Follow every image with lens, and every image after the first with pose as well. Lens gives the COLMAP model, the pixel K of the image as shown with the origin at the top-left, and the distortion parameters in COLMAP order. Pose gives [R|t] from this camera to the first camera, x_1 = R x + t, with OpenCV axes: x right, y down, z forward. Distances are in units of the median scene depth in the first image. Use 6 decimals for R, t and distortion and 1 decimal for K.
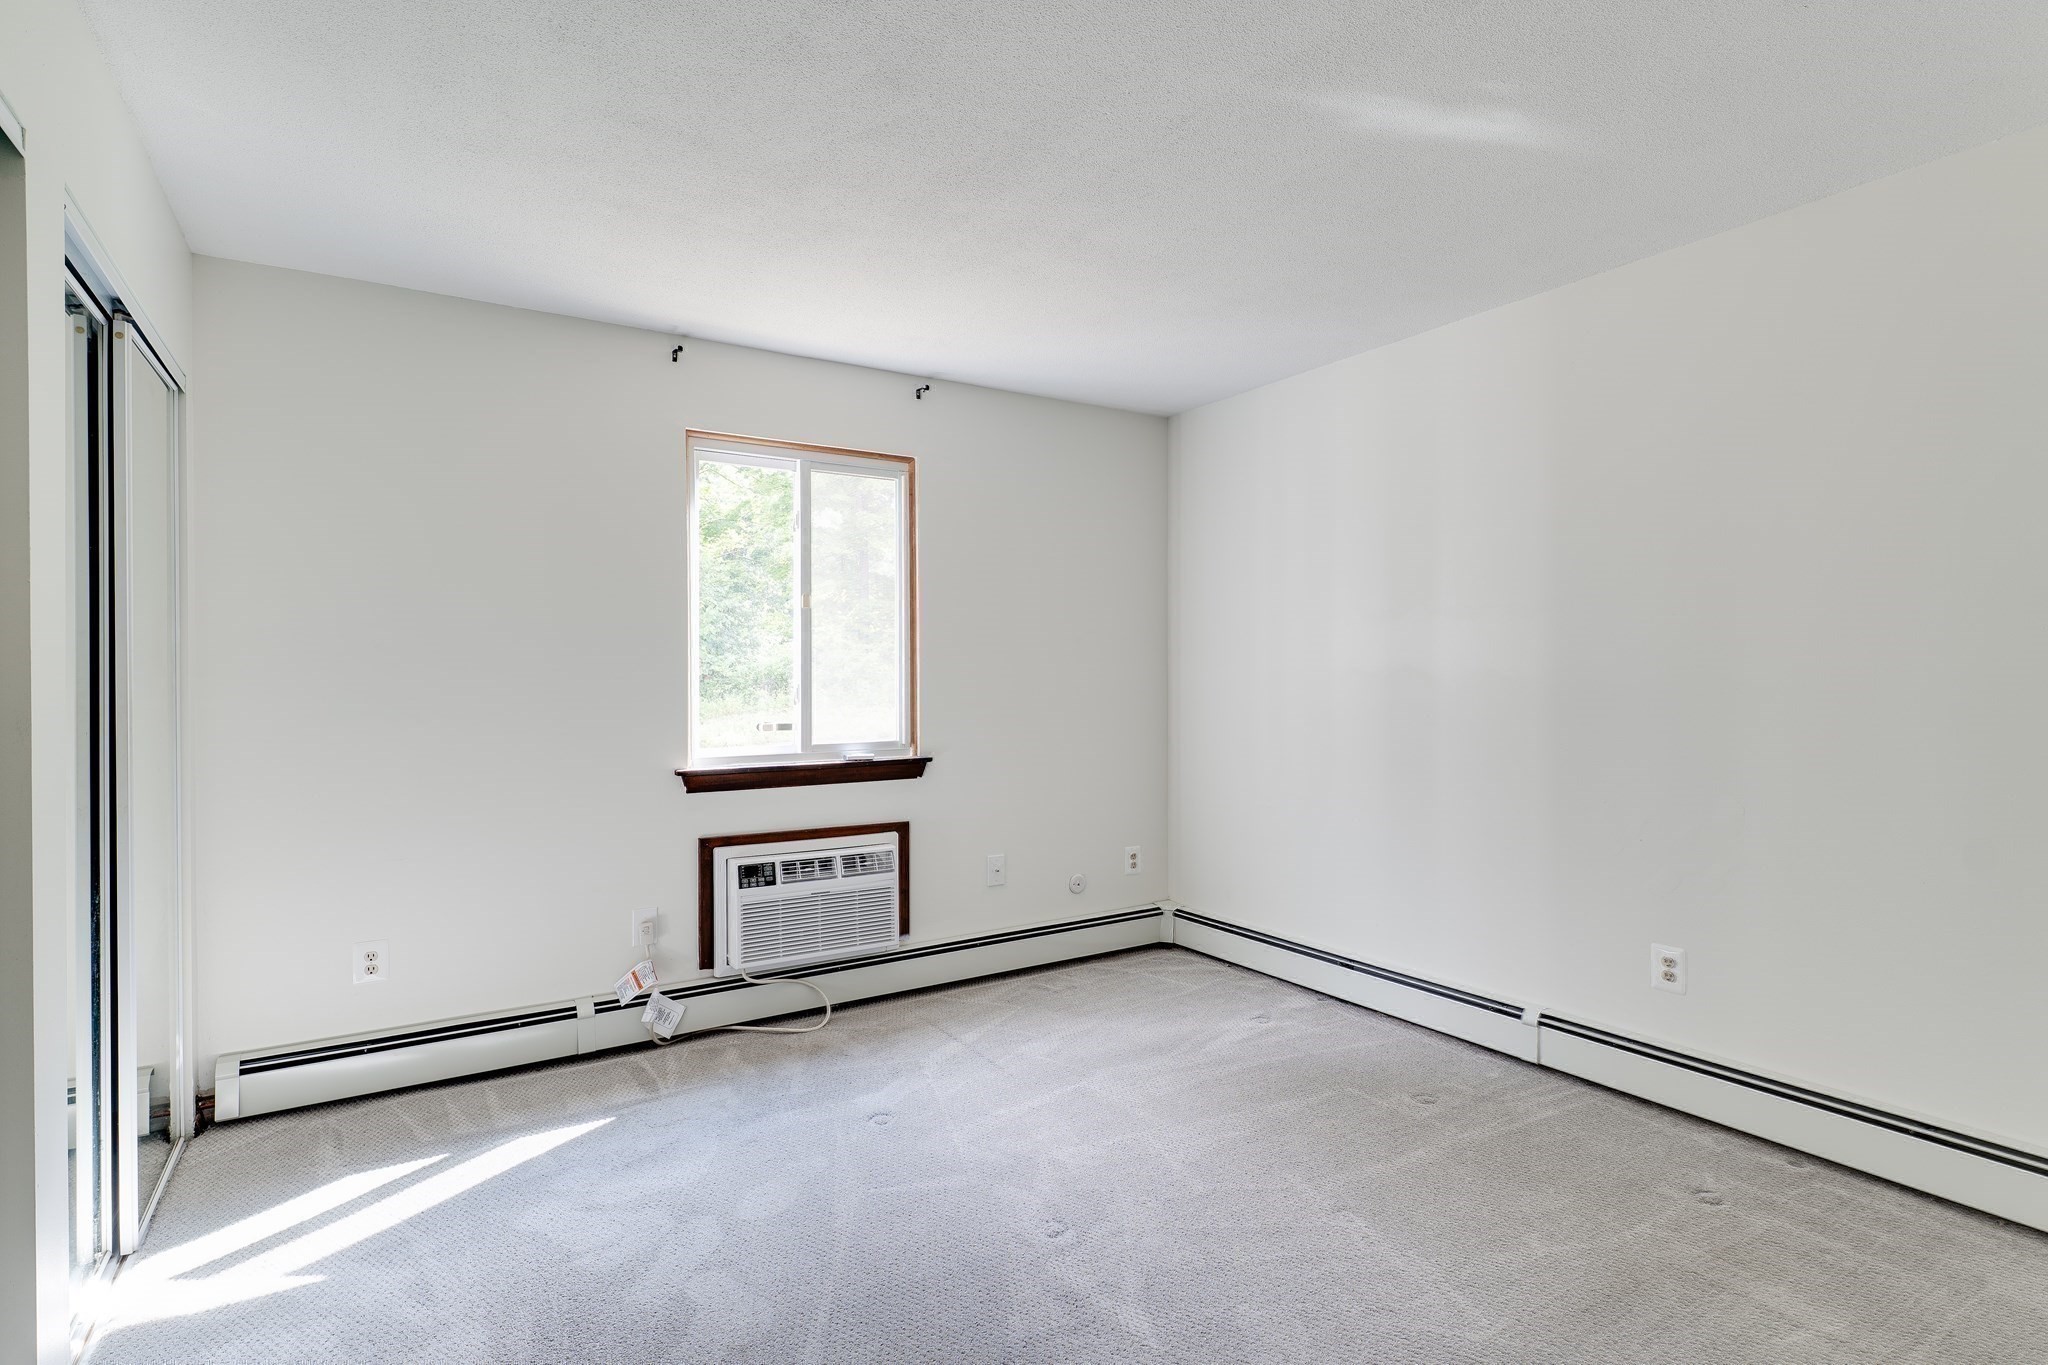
lens RADIAL K [[996.8, 0, 969.3], [0, 996.8, 684.0], [0, 0, 1]] dist [0.002041, -0.001796]
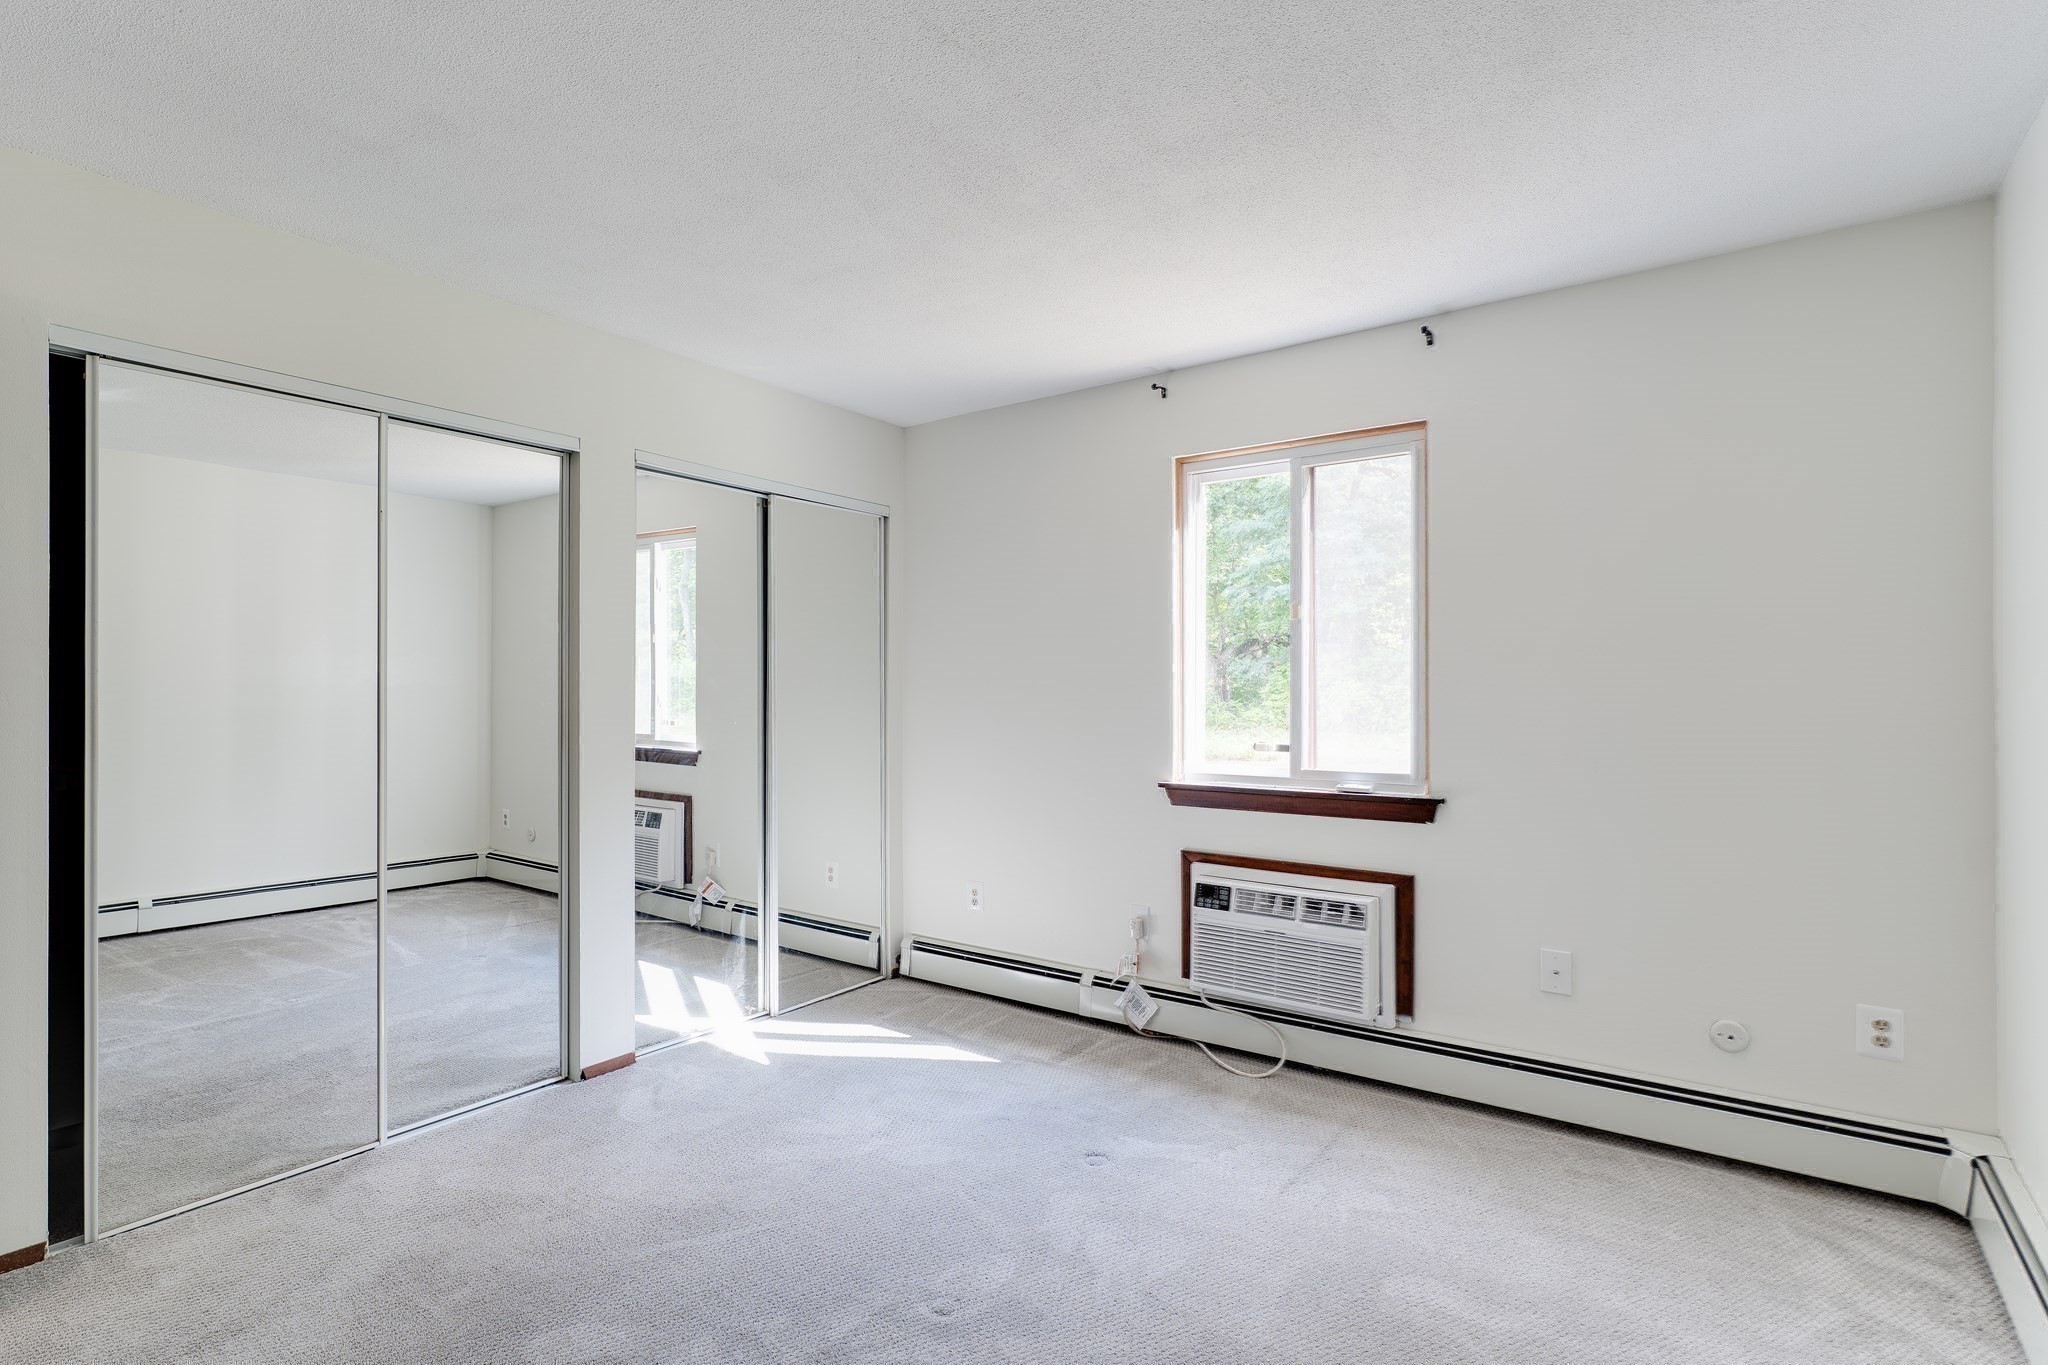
lens RADIAL K [[996.8, 0, 1023.7], [0, 996.8, 669.3], [0, 0, 1]] dist [0.002041, -0.001796]
pose [[0.393723, -0.007894, -0.919195, 0.613883], [0.000473, 0.999965, -0.008385, -0.024086], [0.919229, 0.002867, 0.393713, 0.437680]]
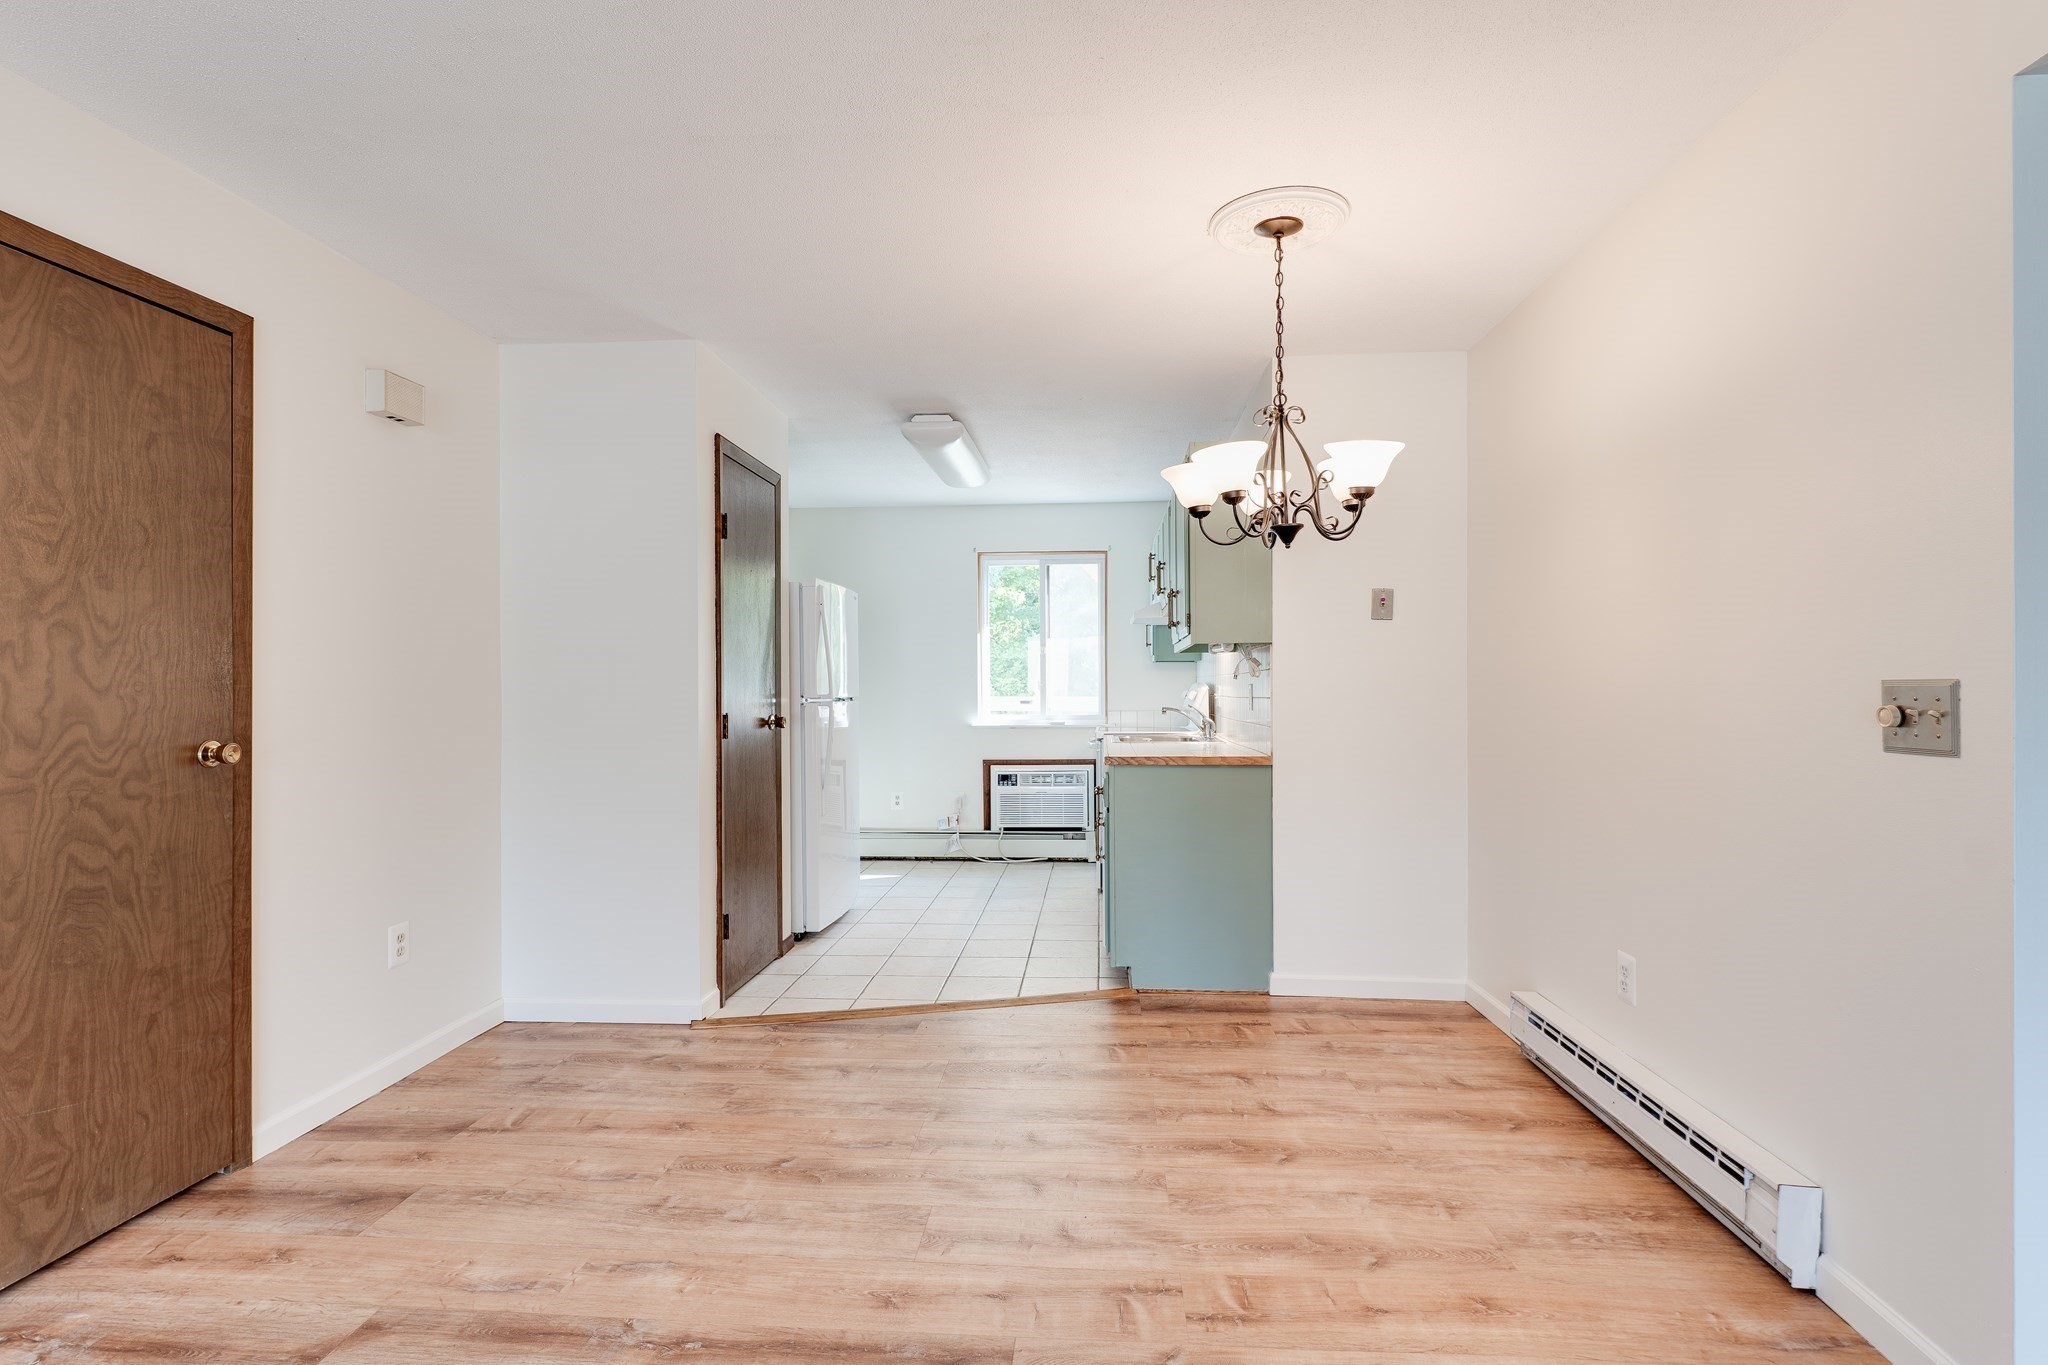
lens RADIAL K [[996.8, 0, 1024.2], [0, 996.8, 689.1], [0, 0, 1]] dist [0.002041, -0.001796]
pose [[0.831234, -0.000077, -0.555923, 0.885606], [0.004997, 0.999961, 0.007333, 0.001134], [0.555900, -0.008874, 0.831202, -0.588421]]
